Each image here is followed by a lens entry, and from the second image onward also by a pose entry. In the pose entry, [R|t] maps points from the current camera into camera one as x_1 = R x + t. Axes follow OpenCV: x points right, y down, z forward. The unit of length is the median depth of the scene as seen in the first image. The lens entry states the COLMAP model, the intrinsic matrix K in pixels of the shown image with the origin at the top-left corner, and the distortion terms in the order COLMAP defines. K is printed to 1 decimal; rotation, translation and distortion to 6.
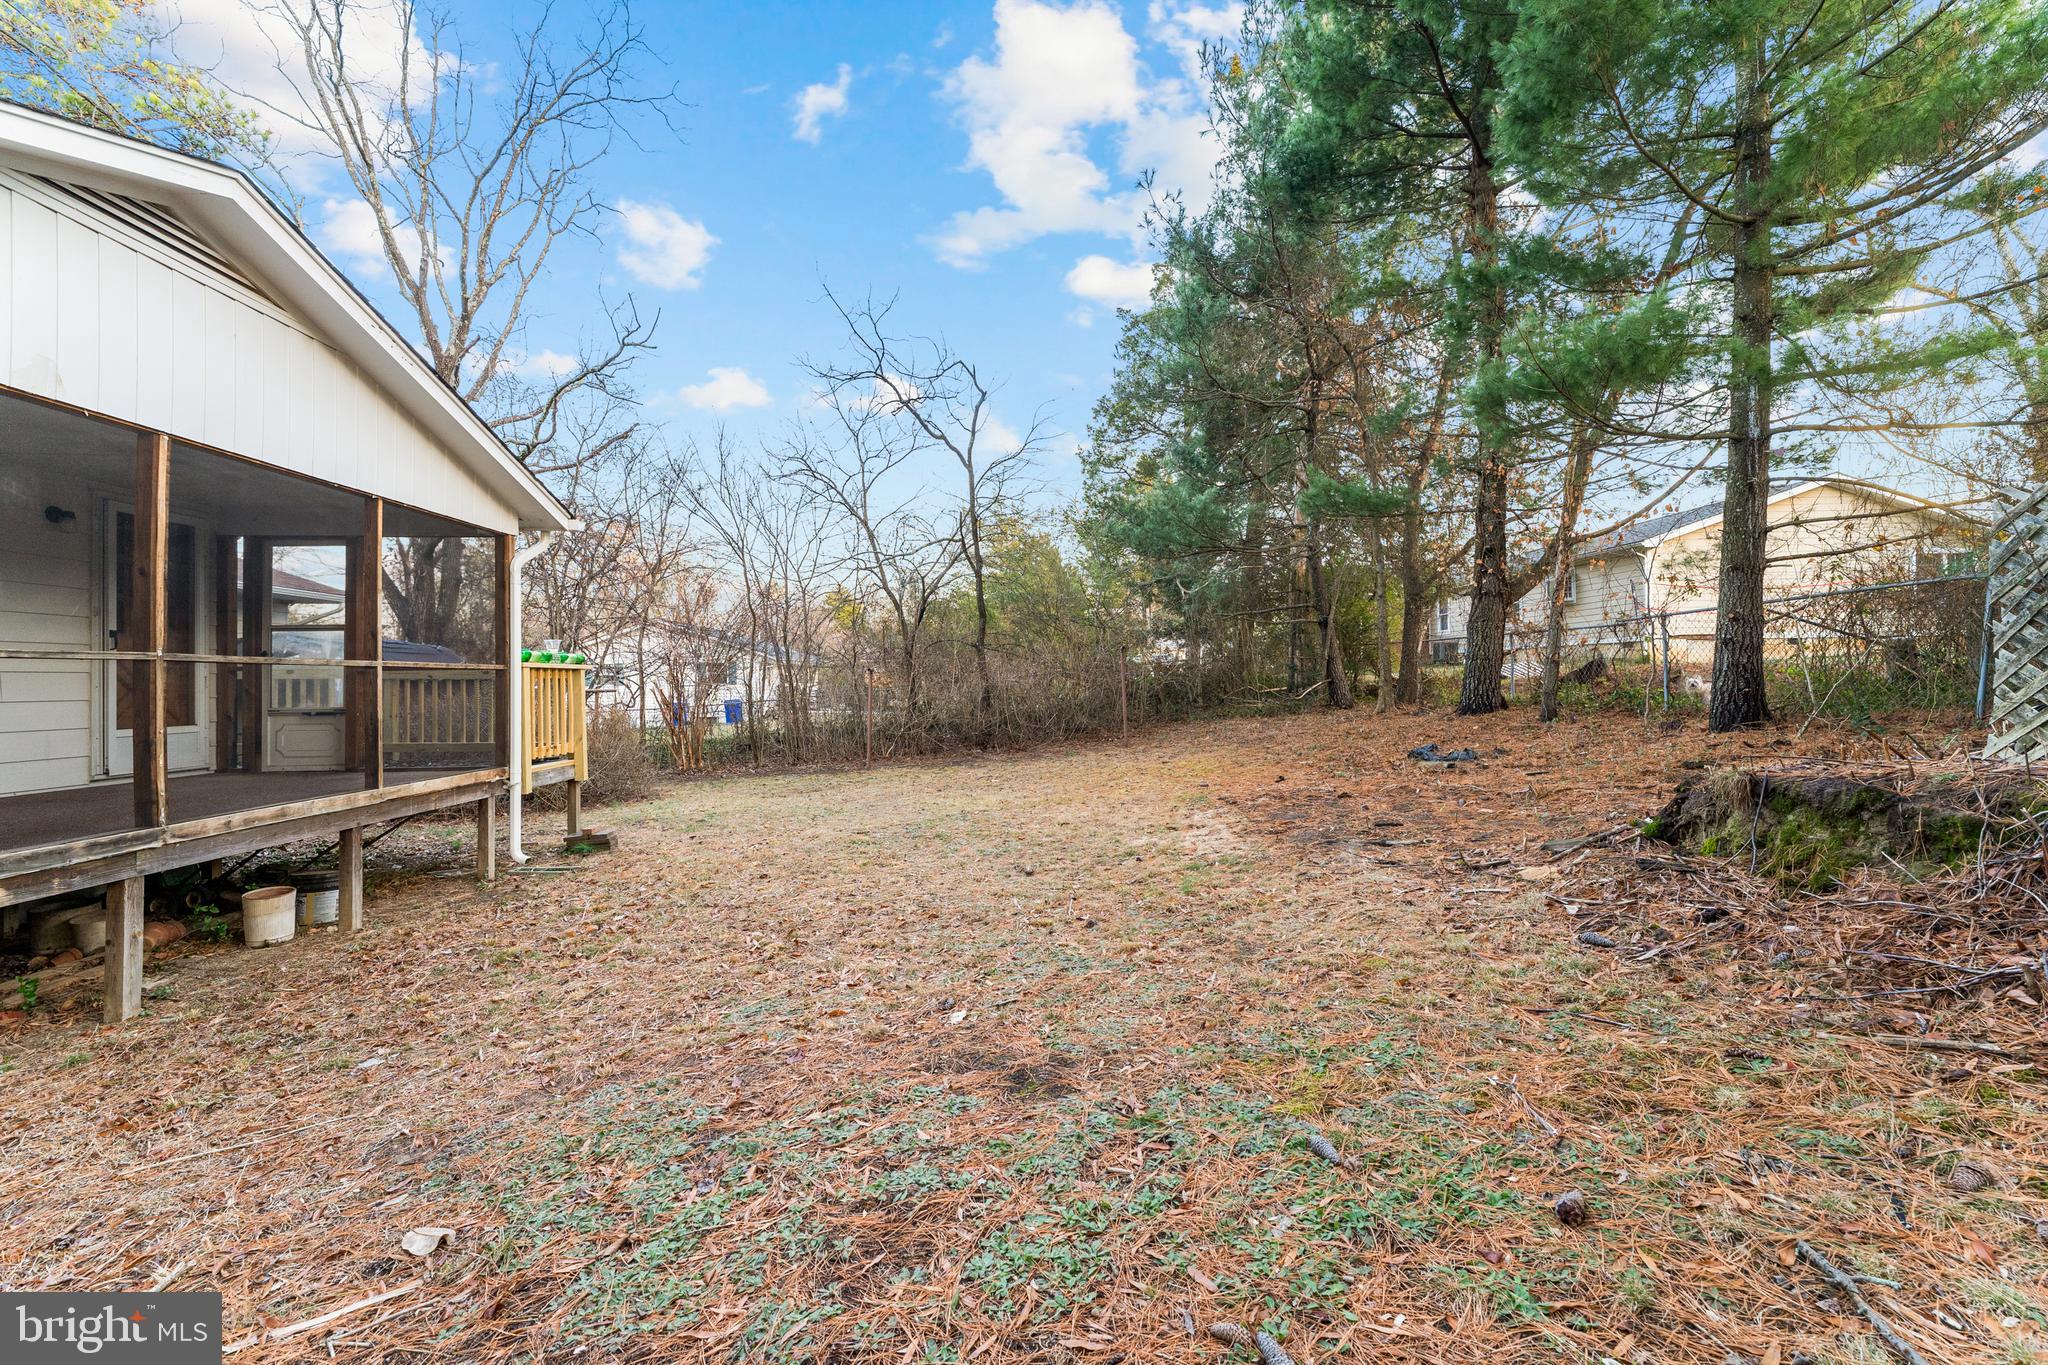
lens RADIAL K [[831.0, 0, 1037.3], [0, 831.0, 660.3], [0, 0, 1]] dist [0.001449, -0.000075]
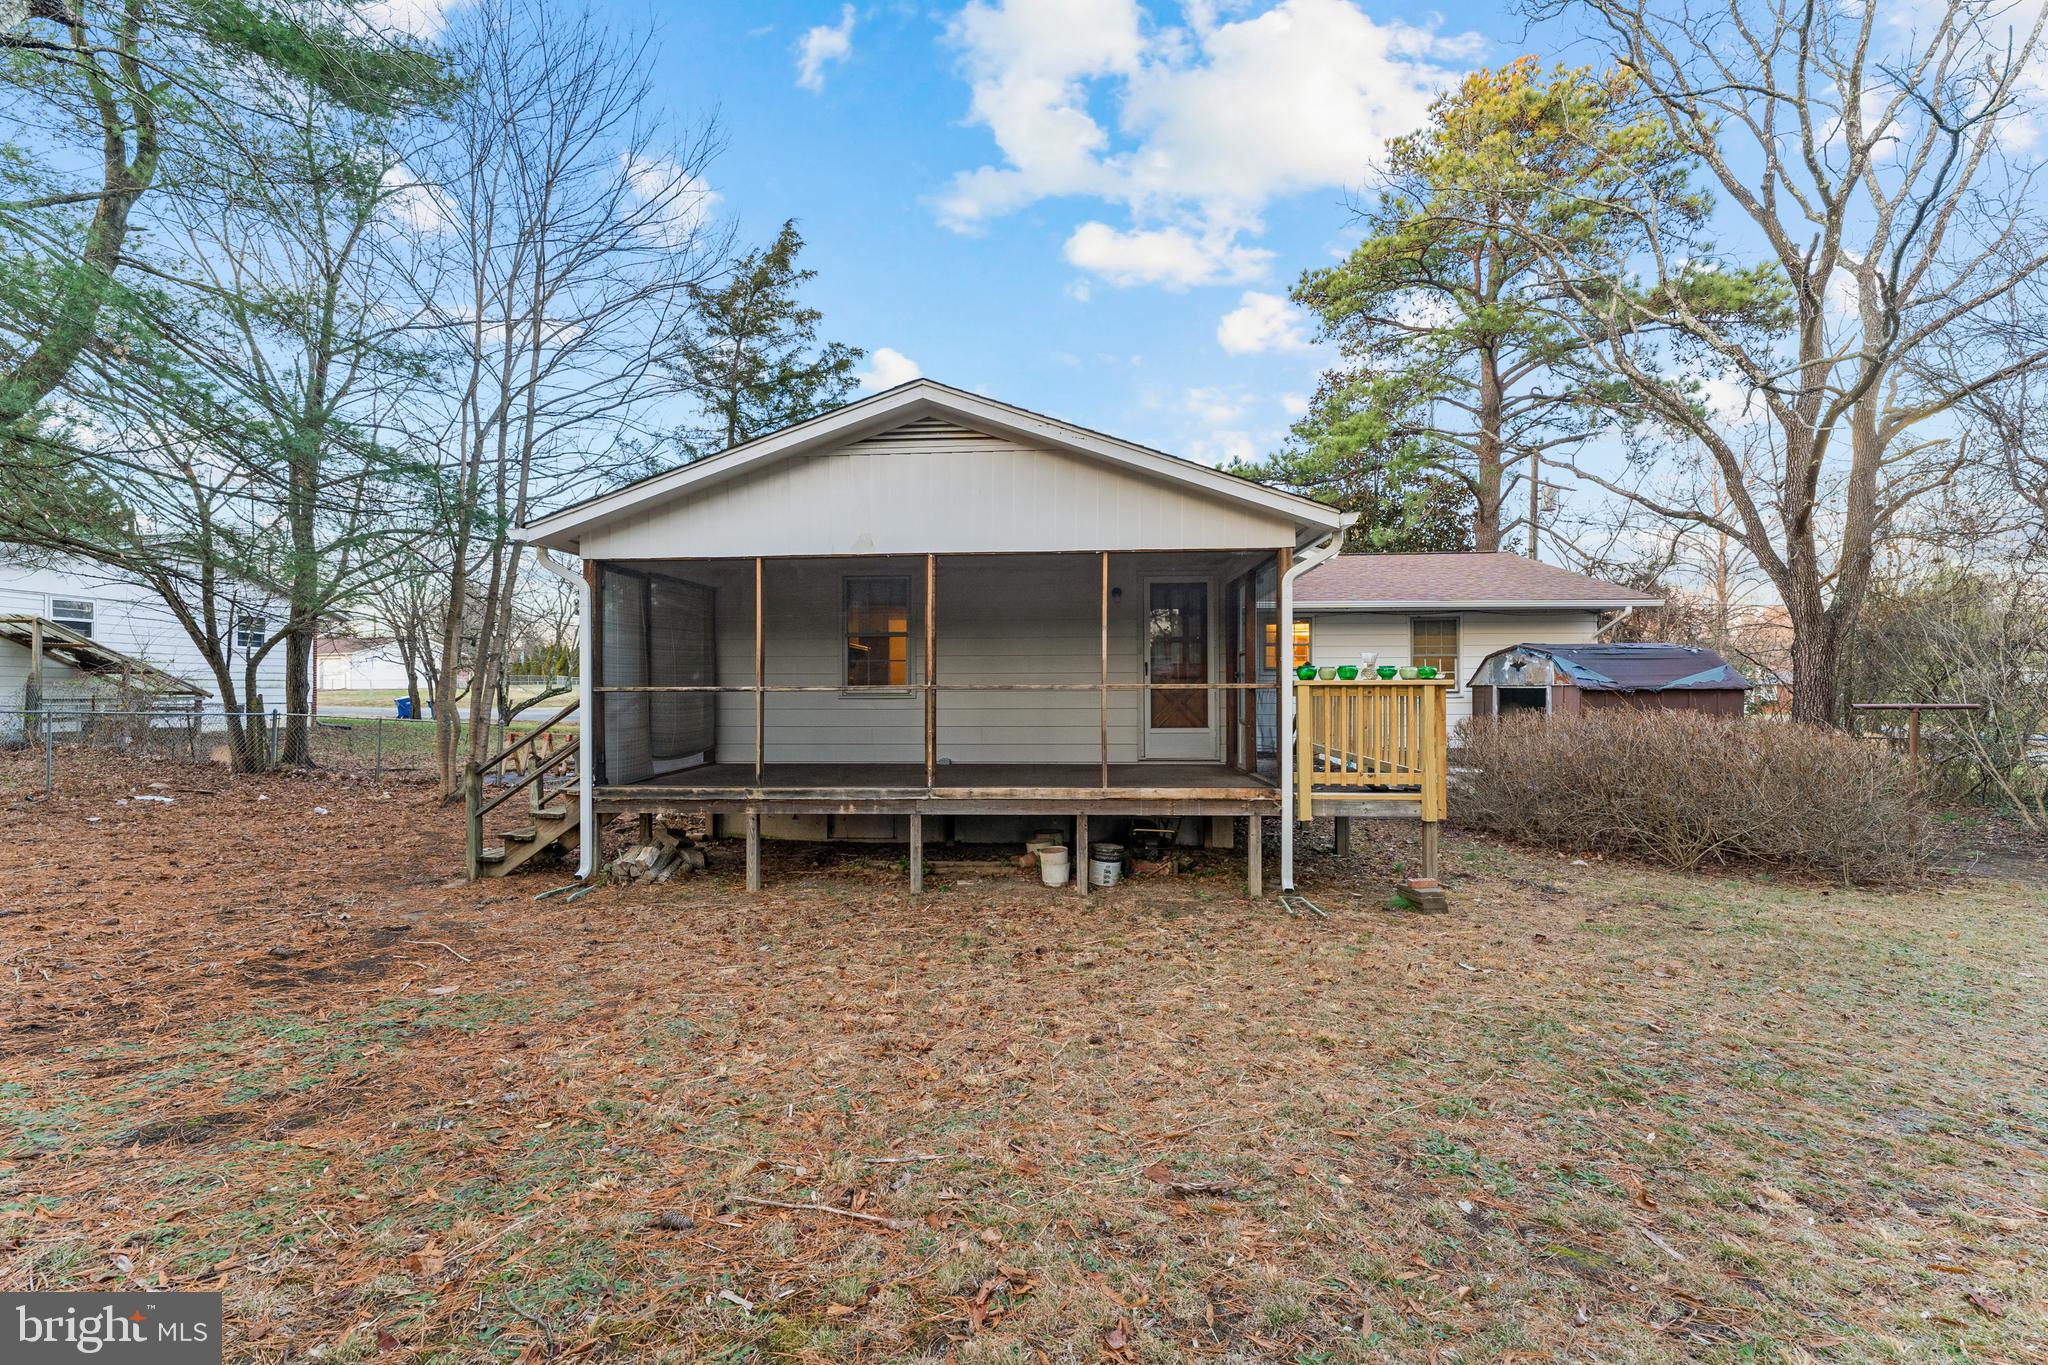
lens RADIAL K [[812.1, 0, 1024.0], [0, 812.1, 682.5], [0, 0, 1]] dist [0.002054, 0.000002]
pose [[-0.106875, 0.009208, -0.994230, 0.438936], [0.031963, 0.999472, 0.005821, -0.013564], [0.993759, -0.031156, -0.107113, 1.065626]]
